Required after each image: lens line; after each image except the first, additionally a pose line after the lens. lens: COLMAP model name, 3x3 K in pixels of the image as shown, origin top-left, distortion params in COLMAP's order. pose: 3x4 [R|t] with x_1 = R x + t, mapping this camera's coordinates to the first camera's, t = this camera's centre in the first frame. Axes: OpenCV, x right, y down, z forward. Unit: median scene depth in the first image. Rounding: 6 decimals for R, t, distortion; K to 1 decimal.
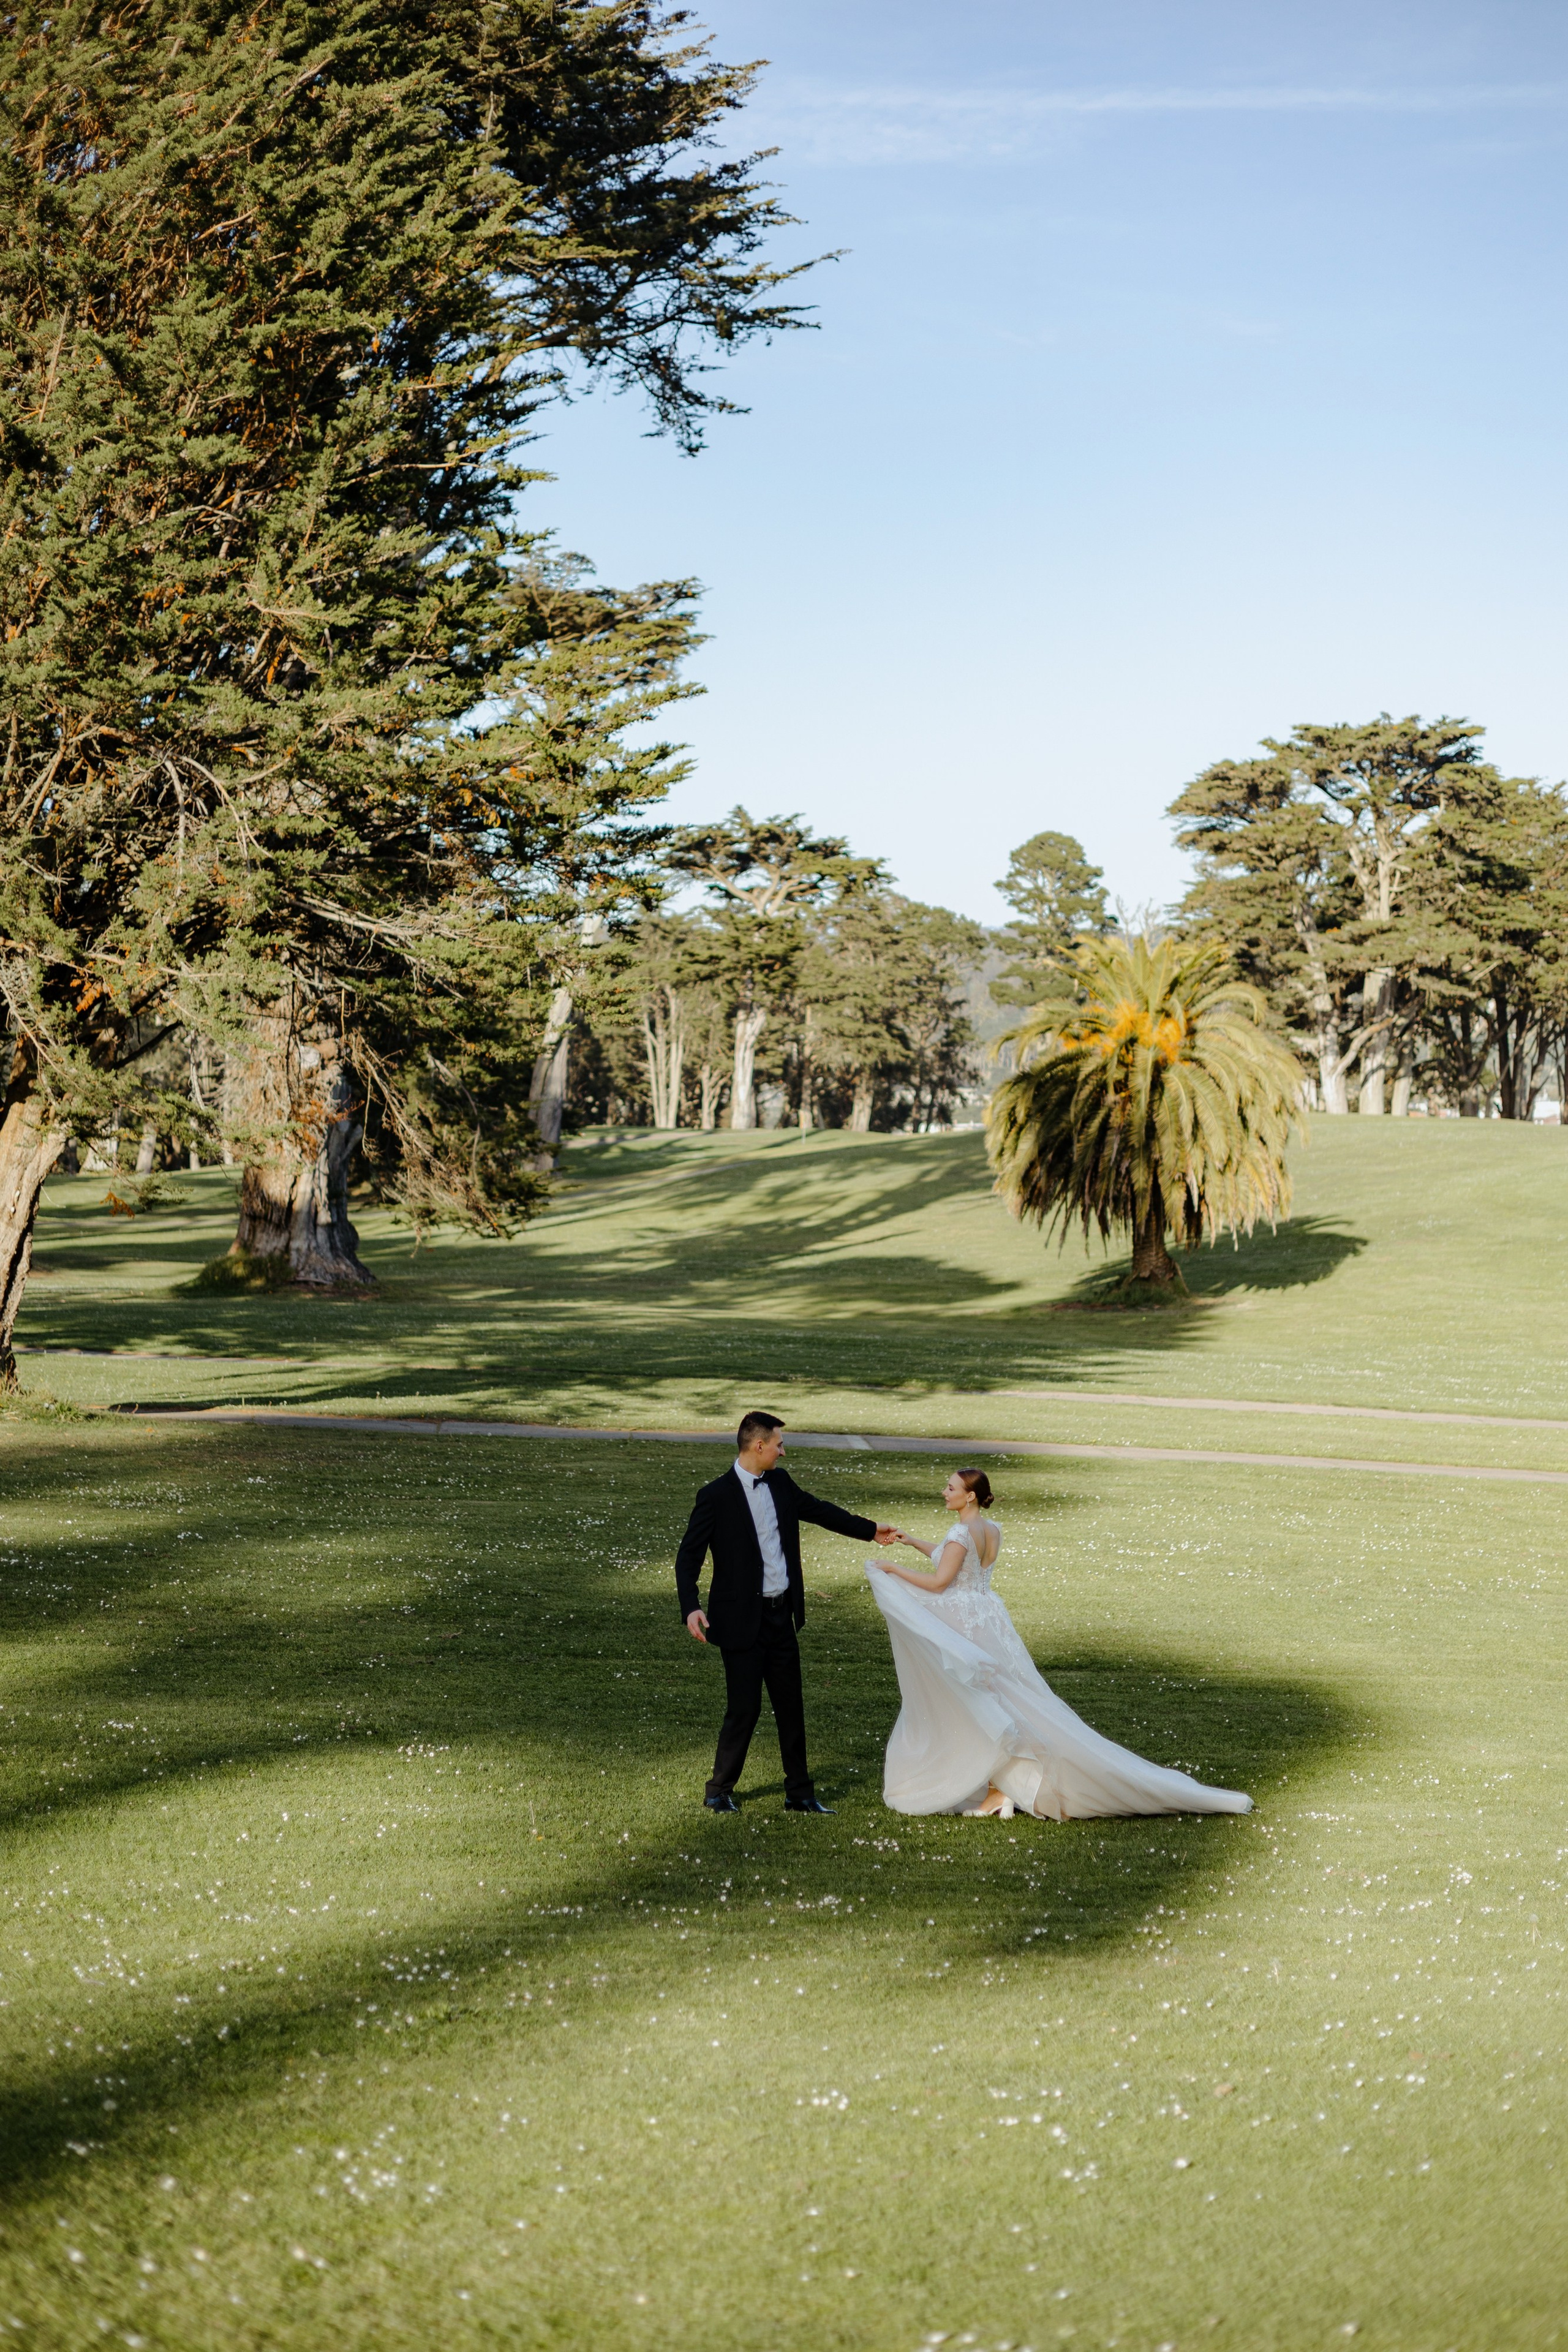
lens RADIAL K [[3299.6, 0, 784.0], [0, 3299.6, 1176.0], [0, 0, 1]] dist [0.010850, 0.062643]
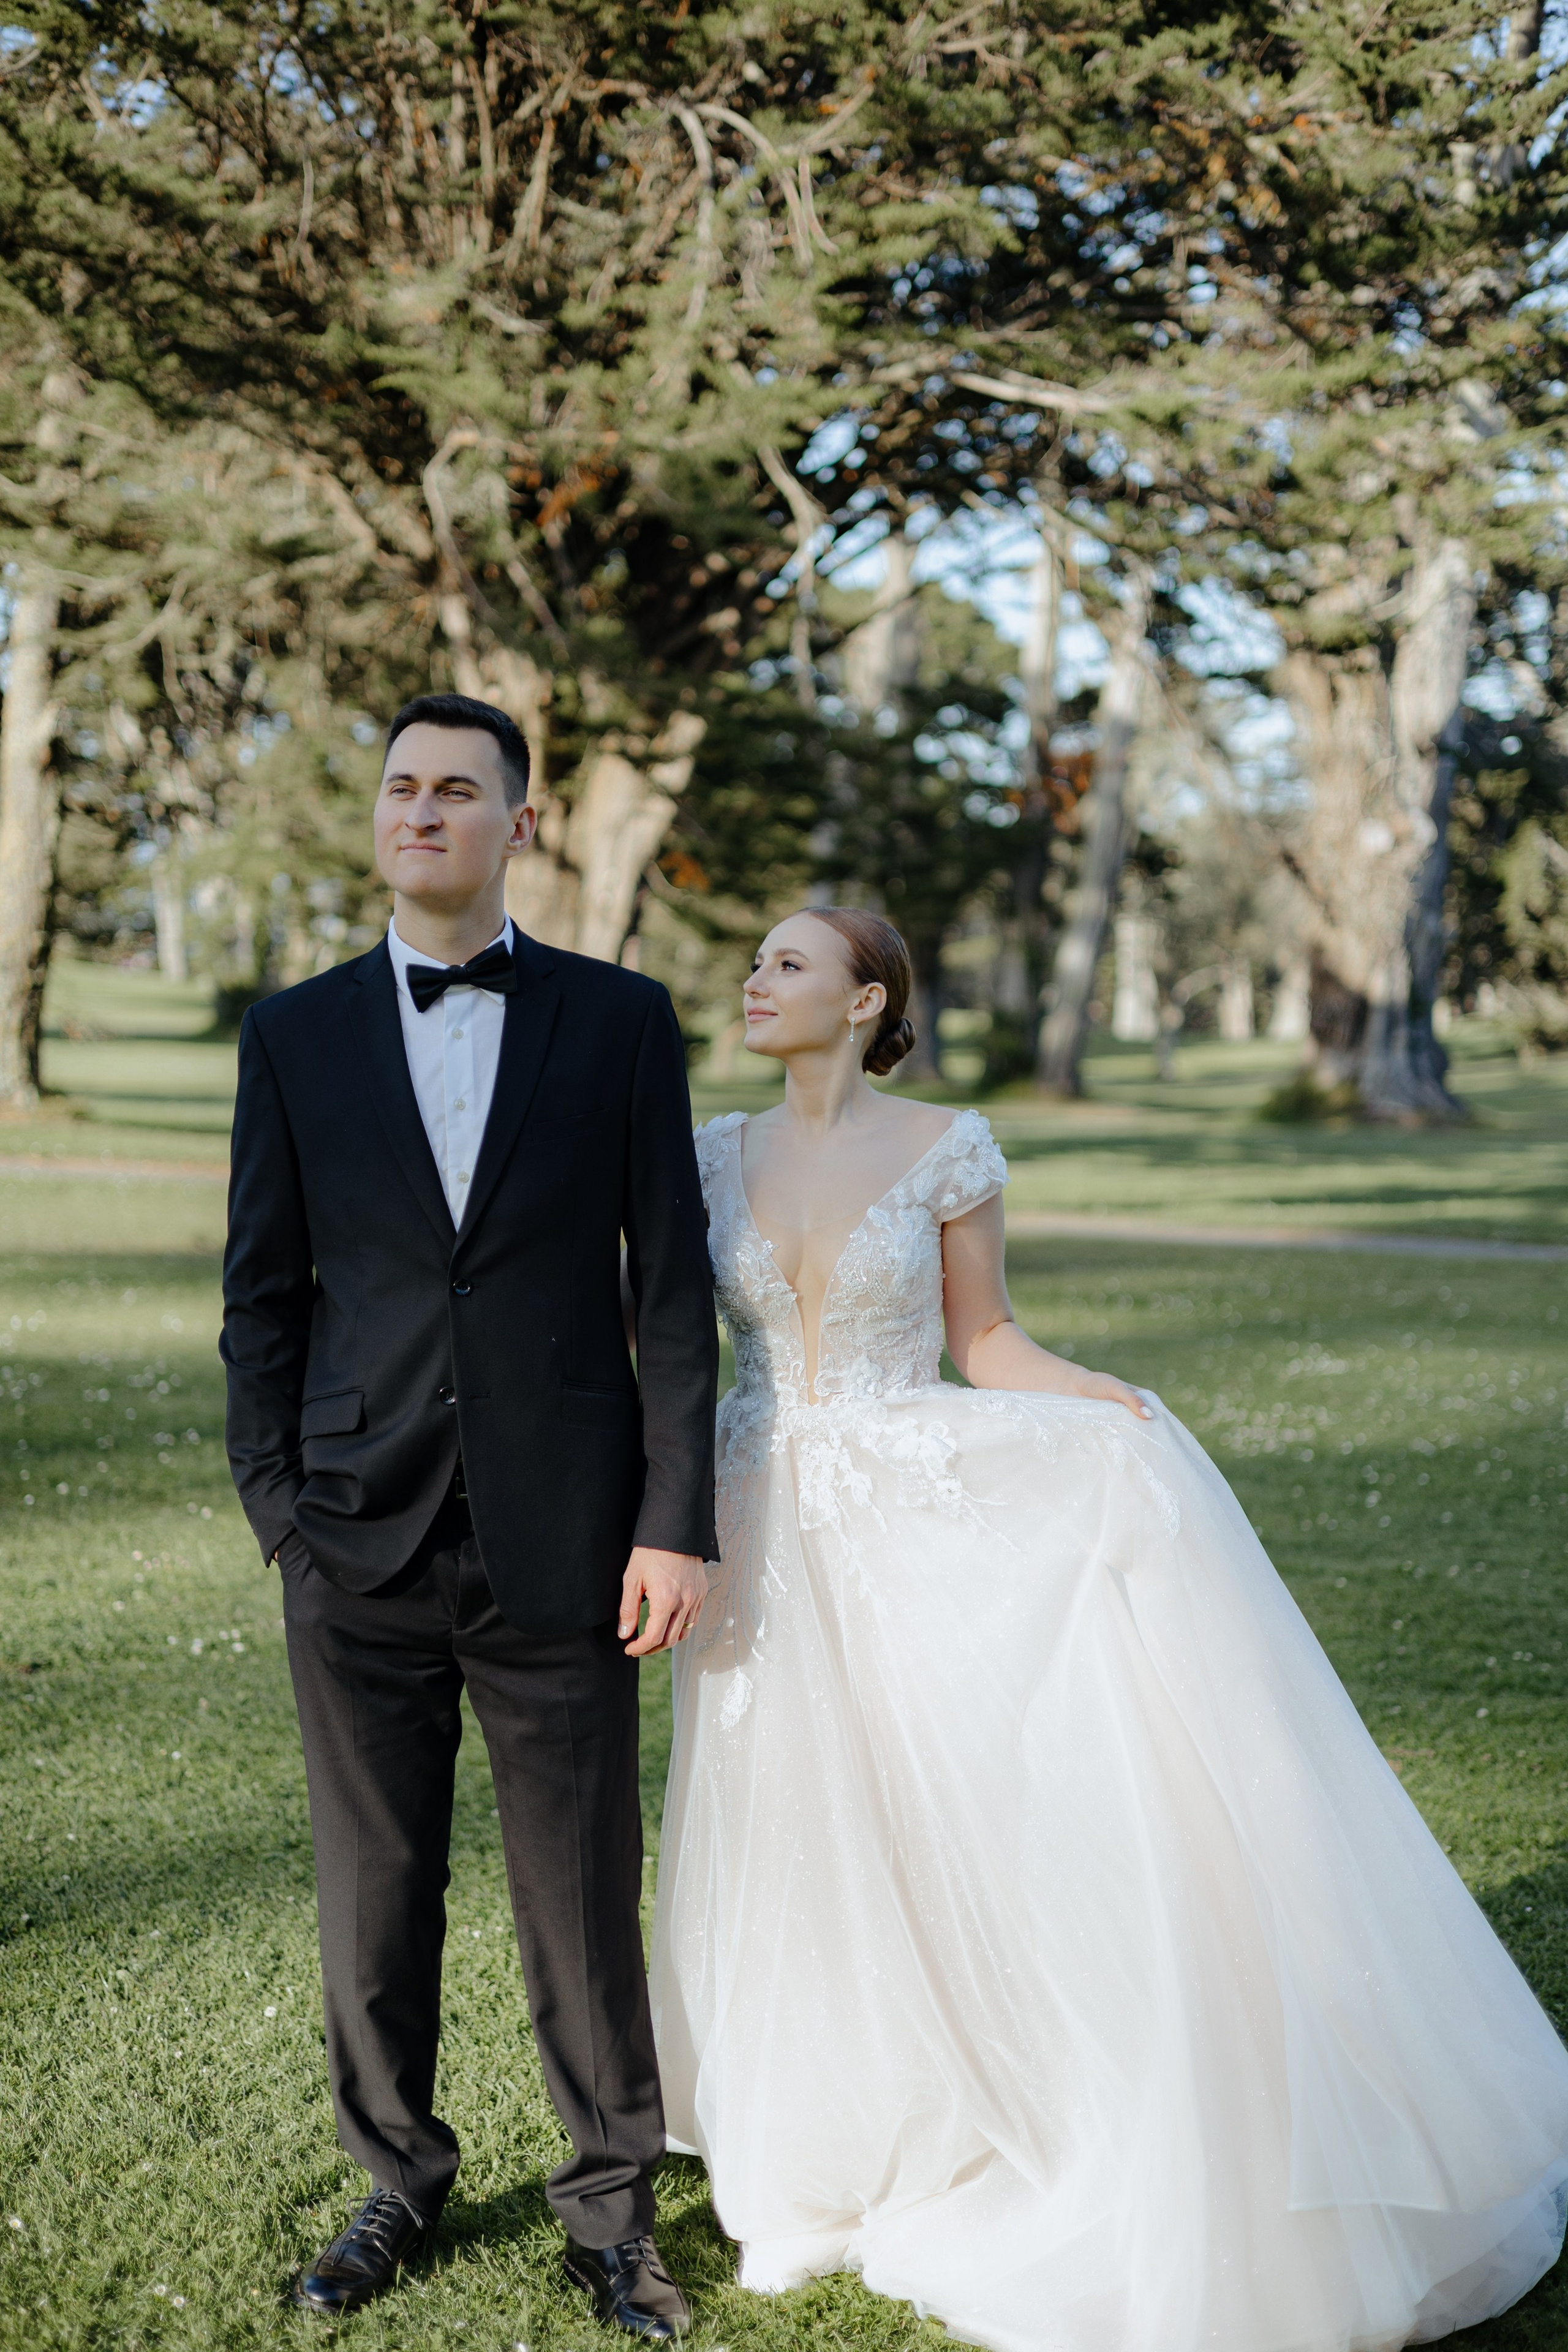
lens RADIAL K [[3309.6, 0, 786.5], [0, 3309.6, 1183.6], [0, 0, 1]] dist [0.000942, 0.052787]
pose [[0.929235, -0.000936, -0.369487, 0.018765], [0.014117, 0.999357, 0.032972, 0.016929], [0.369219, -0.035855, 0.928651, 0.142895]]
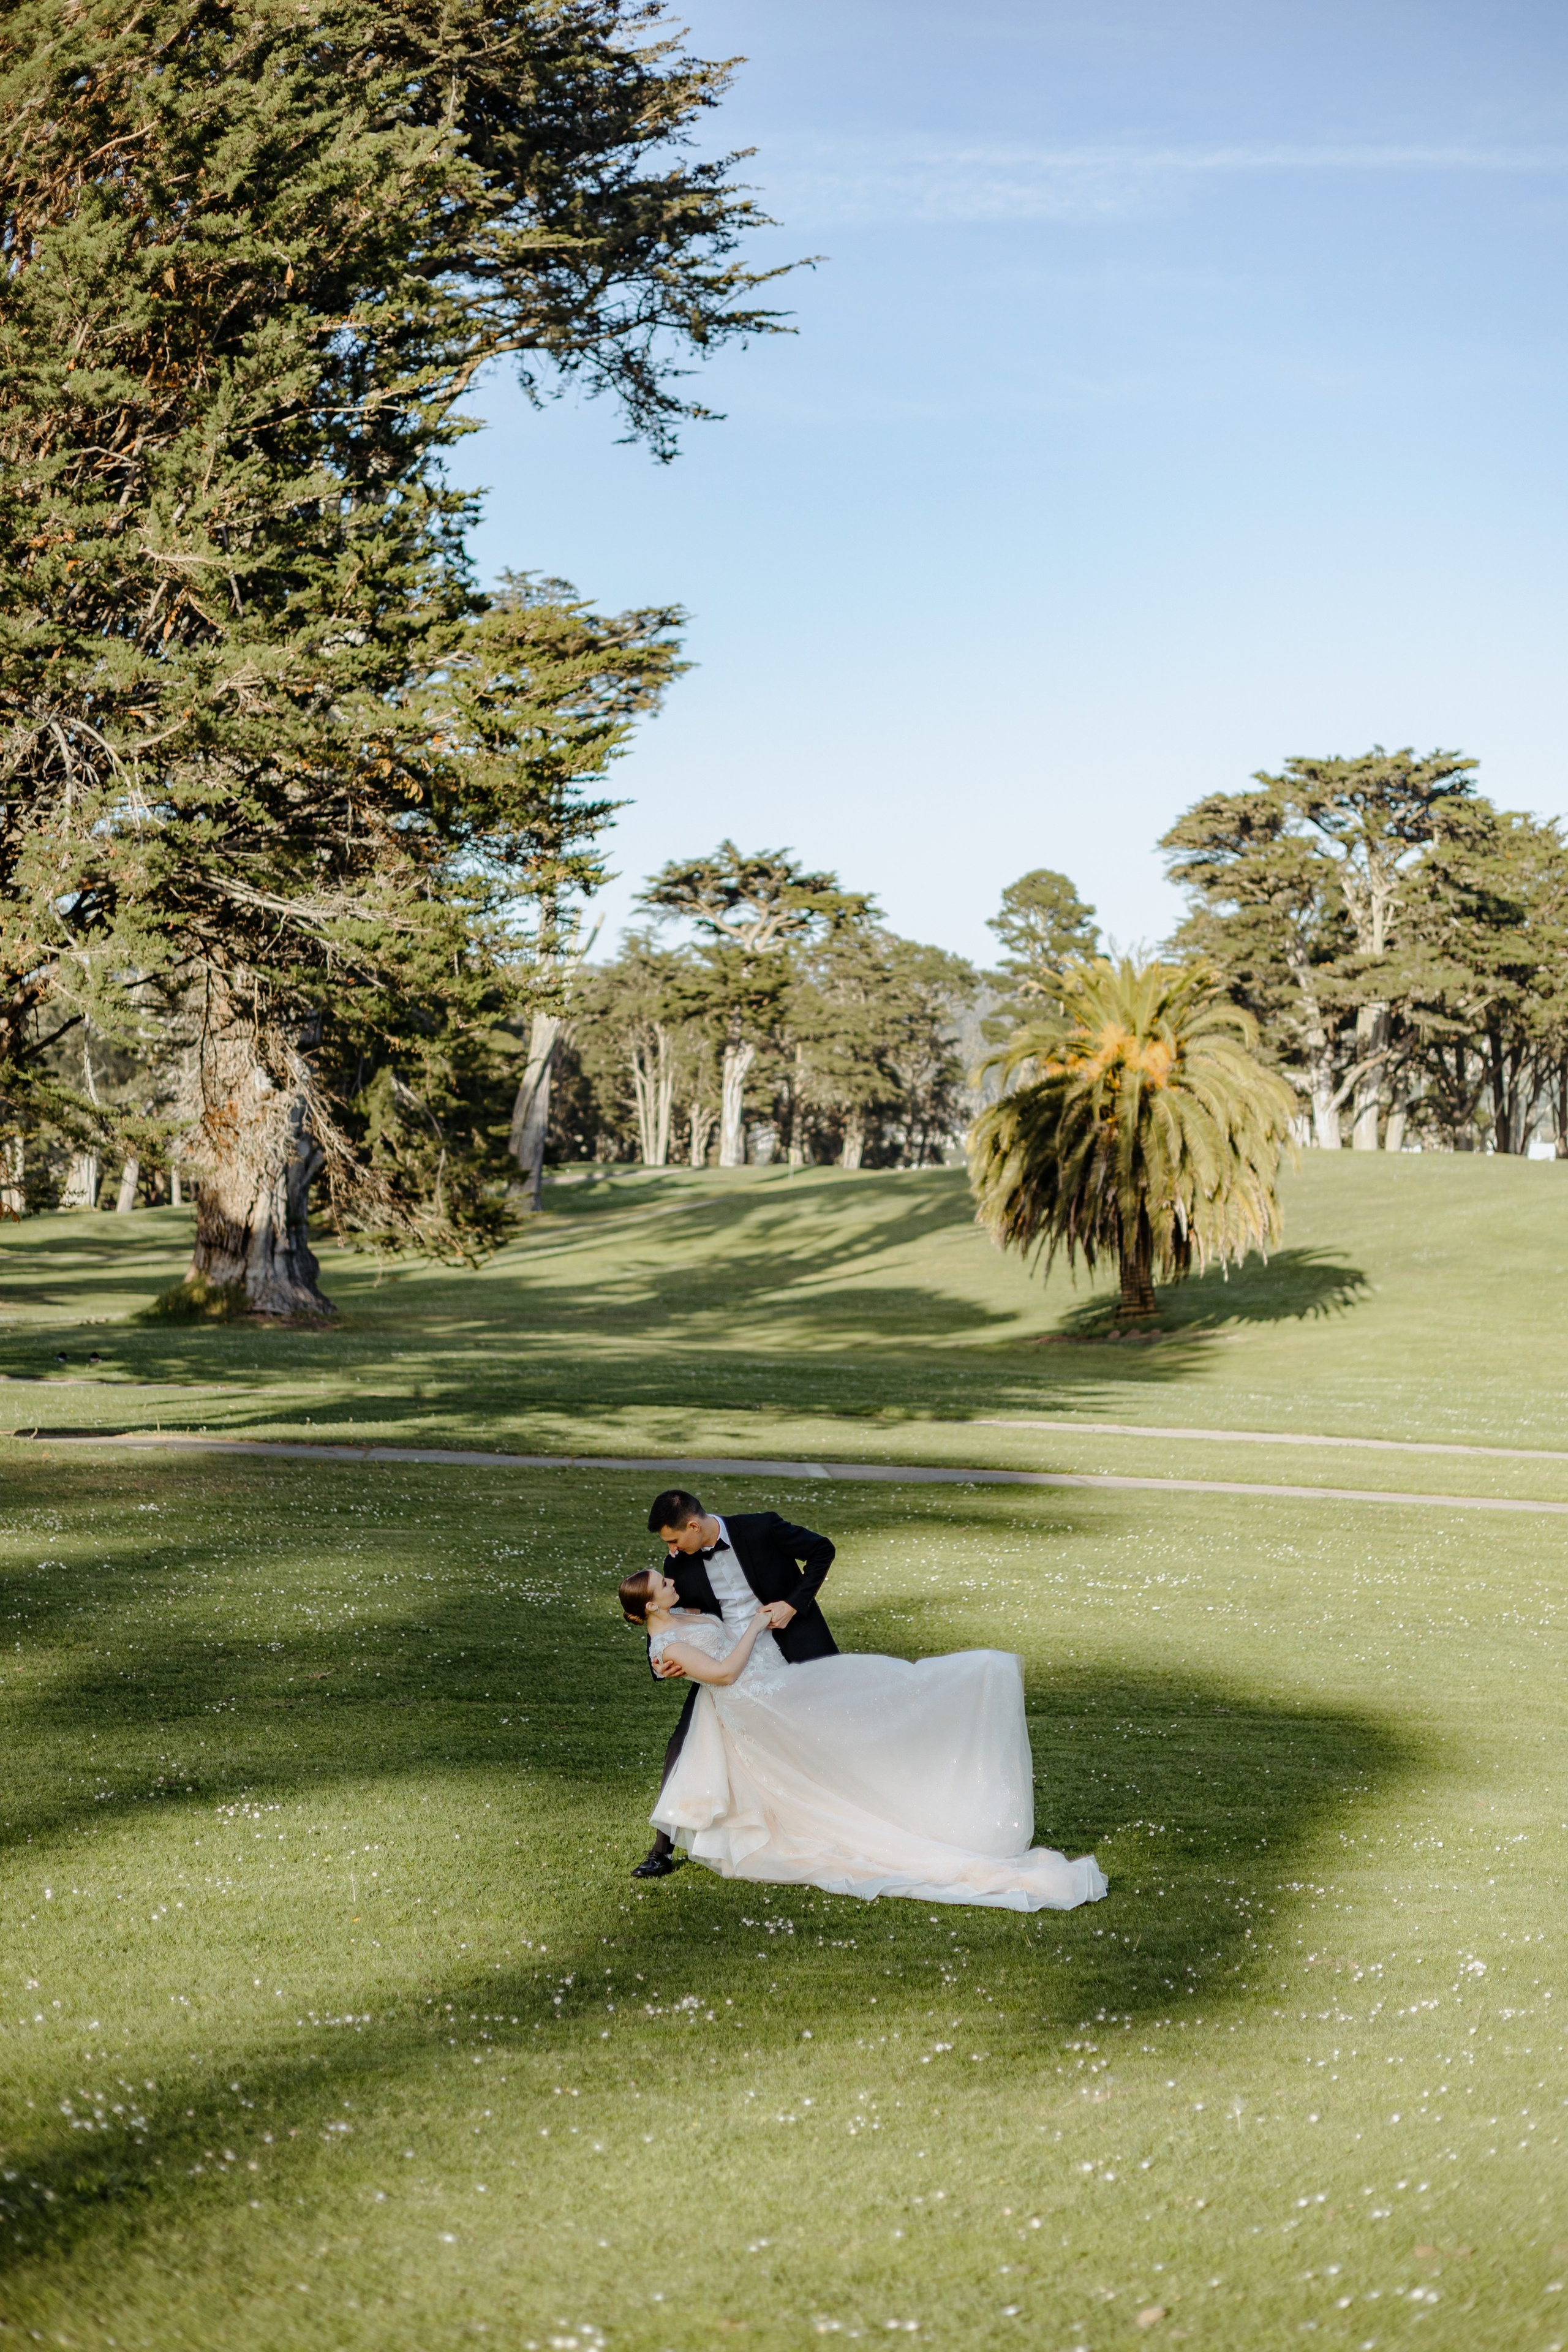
lens RADIAL K [[3300.7, 0, 810.2], [0, 3300.7, 1178.3], [0, 0, 1]] dist [0.013105, 0.098677]
pose [[0.999954, 0.001175, 0.009562, 0.004856], [-0.001056, 0.999923, -0.012389, 0.003984], [-0.009576, 0.012378, 0.999878, 0.026744]]
